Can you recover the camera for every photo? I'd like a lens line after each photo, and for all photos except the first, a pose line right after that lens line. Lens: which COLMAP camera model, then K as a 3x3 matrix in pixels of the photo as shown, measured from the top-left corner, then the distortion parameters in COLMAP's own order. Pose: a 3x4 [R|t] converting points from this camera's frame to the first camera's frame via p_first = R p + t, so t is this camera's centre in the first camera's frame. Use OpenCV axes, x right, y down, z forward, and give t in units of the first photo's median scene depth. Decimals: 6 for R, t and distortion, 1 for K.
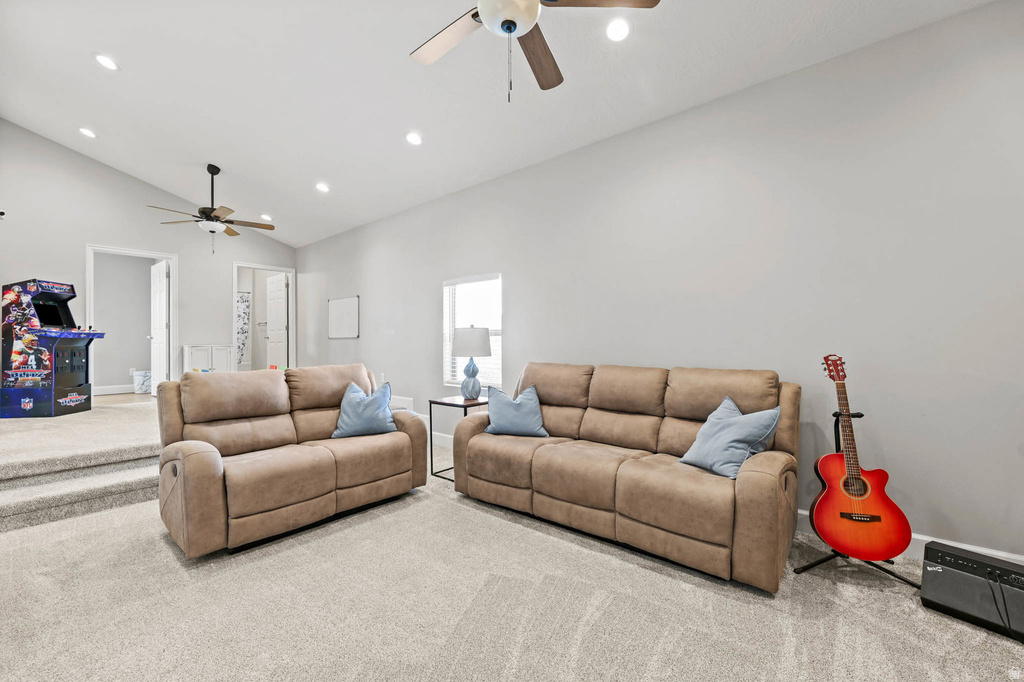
lens RADIAL K [[422.3, 0, 512.8], [0, 422.3, 333.8], [0, 0, 1]] dist [-0.001852, -0.000614]
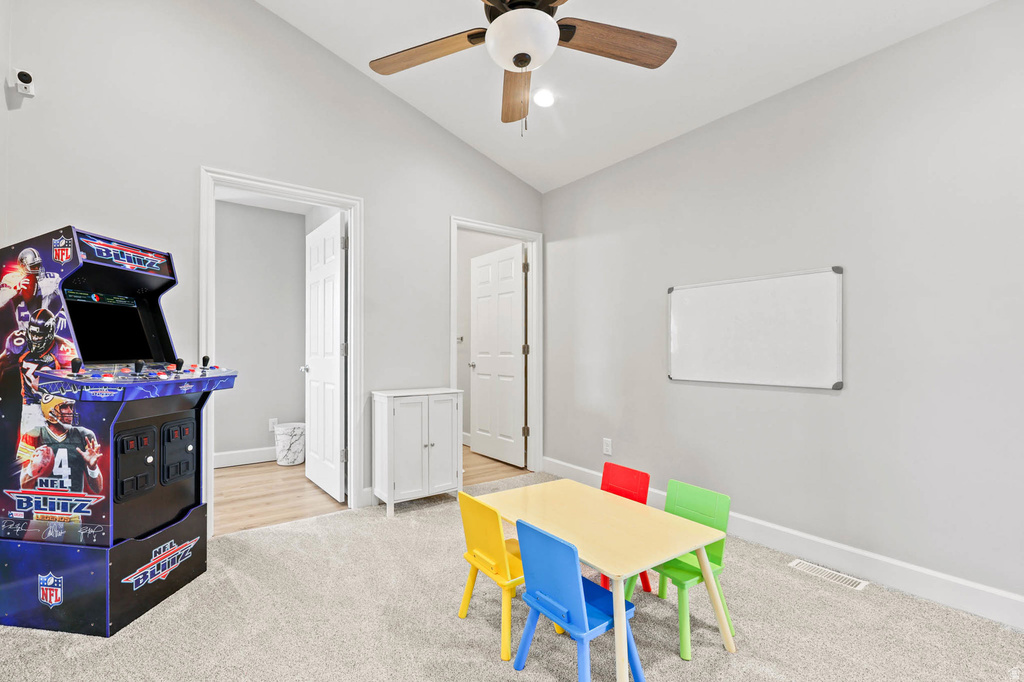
lens RADIAL K [[420.8, 0, 460.8], [0, 420.8, 341.3], [0, 0, 1]] dist [-0.000076, -0.000078]
pose [[0.963147, 0.003973, -0.268948, -0.731998], [-0.003688, 0.999992, 0.001565, -0.038254], [0.268952, -0.000516, 0.963153, 0.751791]]
